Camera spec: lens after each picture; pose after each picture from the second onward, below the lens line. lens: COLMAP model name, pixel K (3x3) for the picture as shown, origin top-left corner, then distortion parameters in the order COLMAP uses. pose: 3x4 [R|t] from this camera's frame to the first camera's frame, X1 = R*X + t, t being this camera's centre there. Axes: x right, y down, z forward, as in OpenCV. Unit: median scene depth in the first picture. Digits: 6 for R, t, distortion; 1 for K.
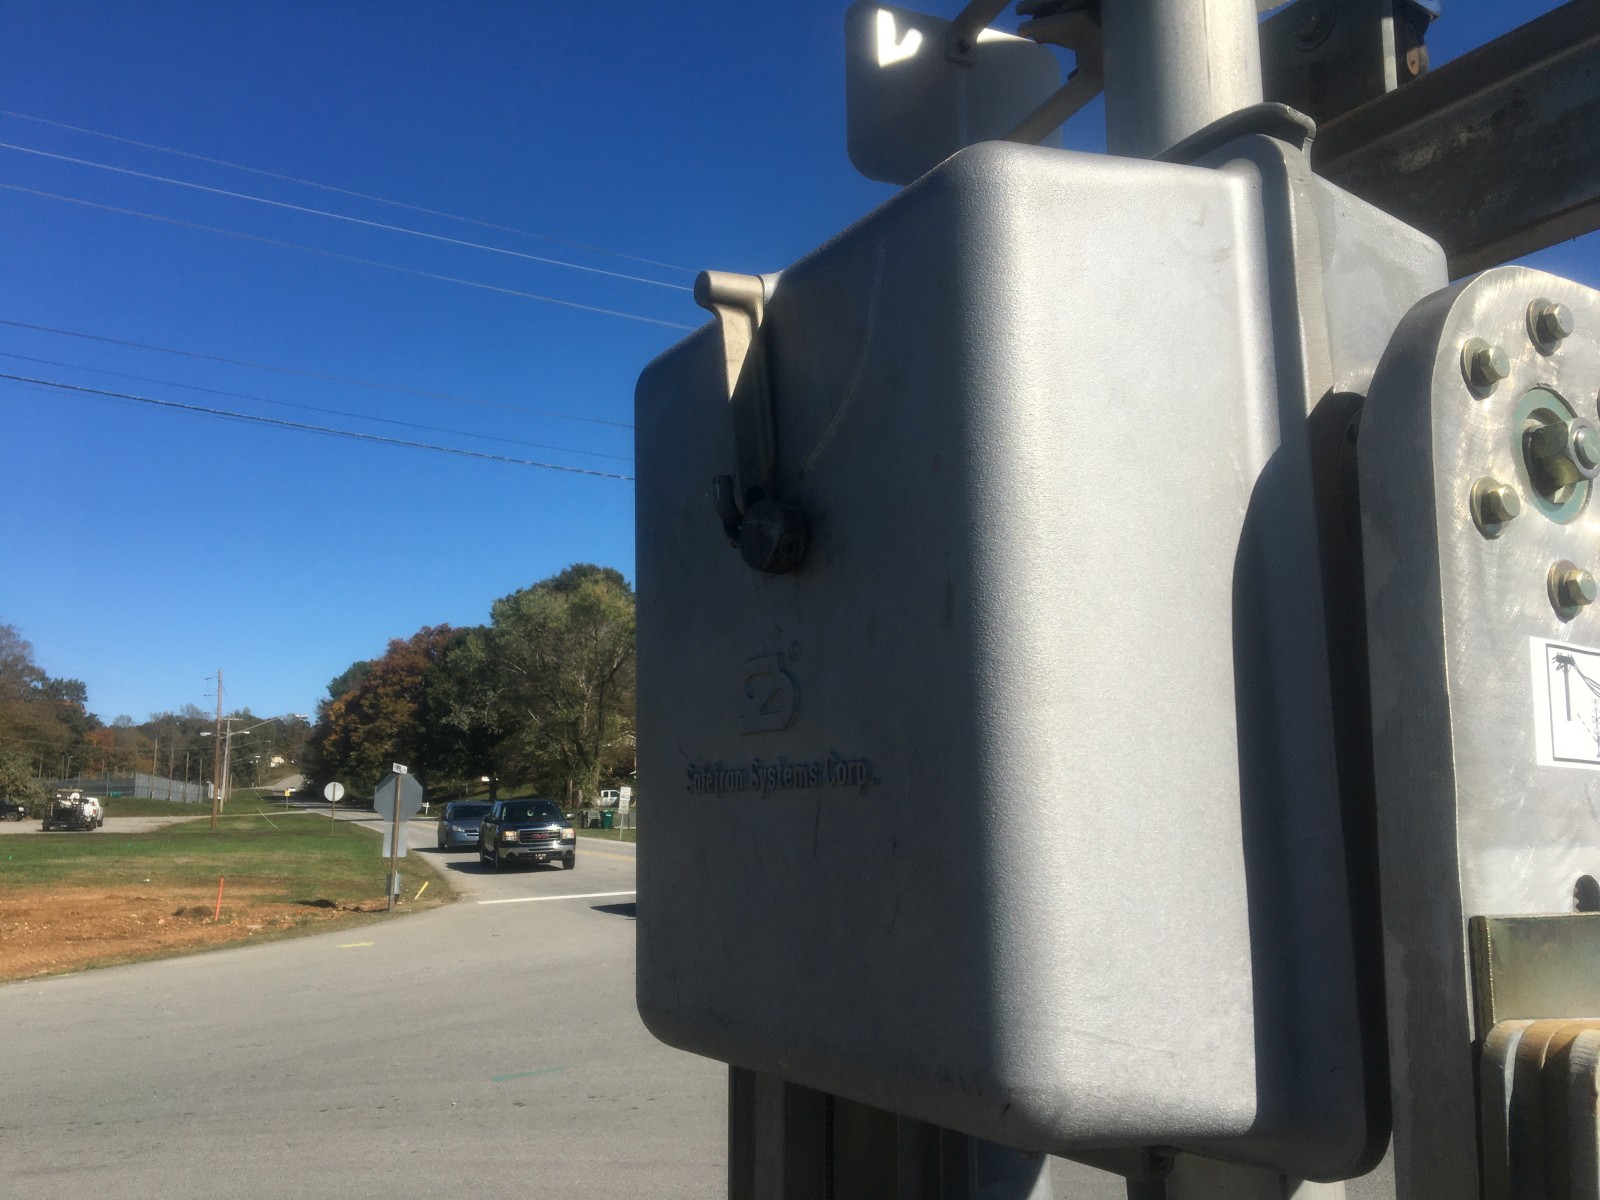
lens RADIAL K [[1330.5, 0, 800.0], [0, 1330.5, 600.0], [0, 0, 1]] dist [0.036286, -0.082828]
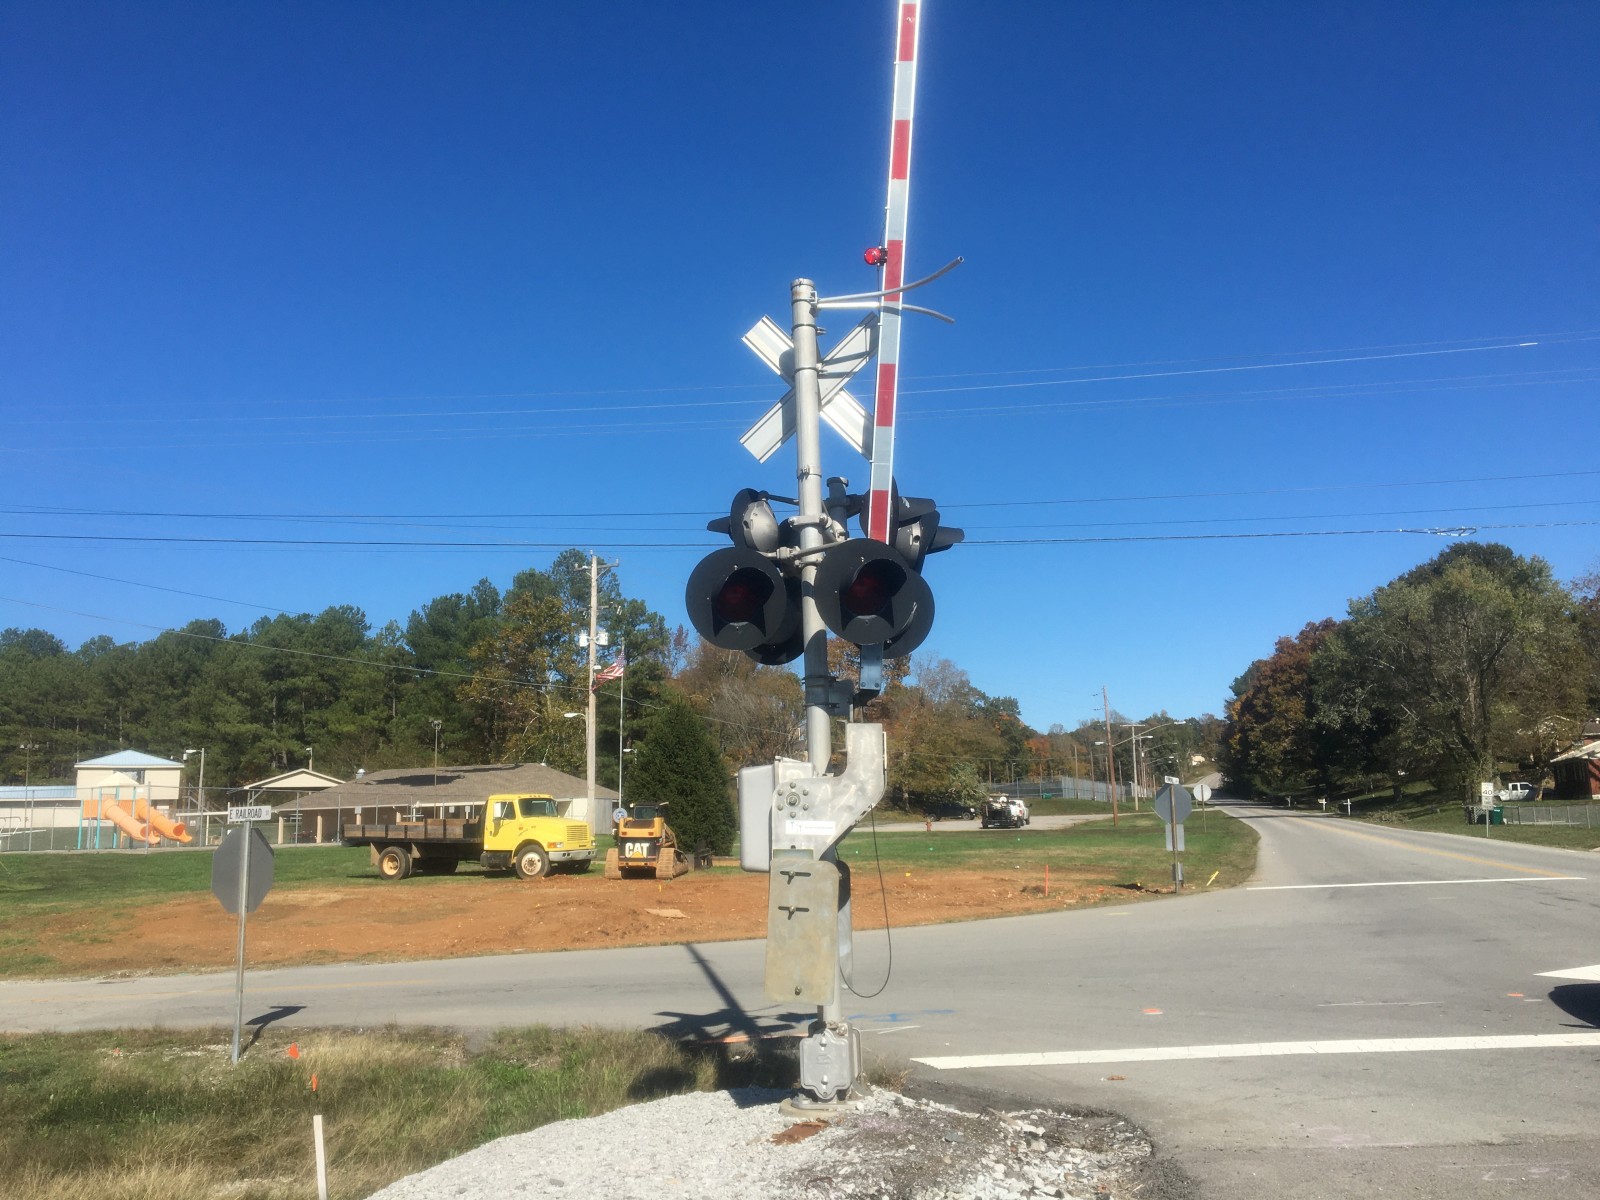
lens RADIAL K [[1346.5, 0, 779.3], [0, 1346.5, 602.6], [0, 0, 1]] dist [0.126270, -0.245351]
pose [[0.775616, -0.110334, -0.621487, 0.058990], [0.115780, 0.992767, -0.031755, -0.010644], [0.620496, -0.047327, 0.782781, -0.057356]]
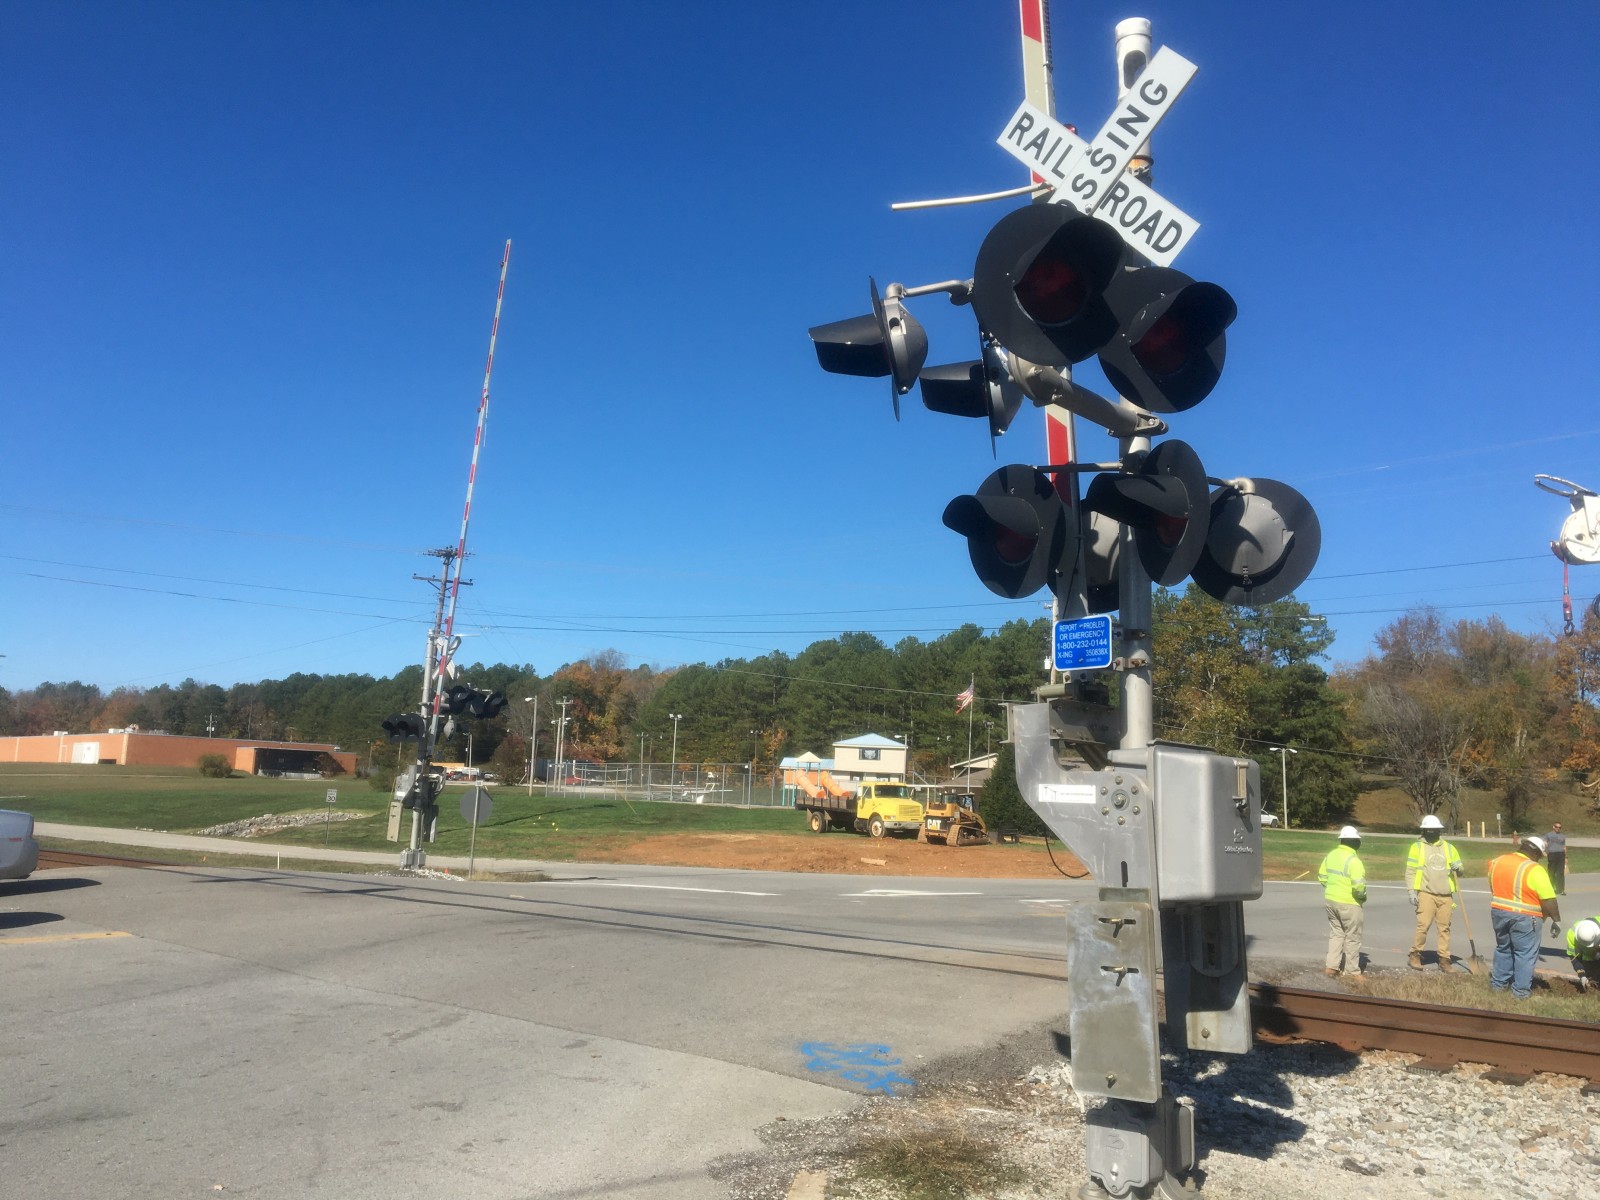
lens RADIAL K [[1350.3, 0, 781.6], [0, 1350.3, 602.2], [0, 0, 1]] dist [0.074943, -0.094410]
pose [[0.268415, -0.119347, -0.955882, 0.210731], [0.112500, 0.989389, -0.091940, -0.006933], [0.956712, -0.082859, 0.278993, -0.019640]]
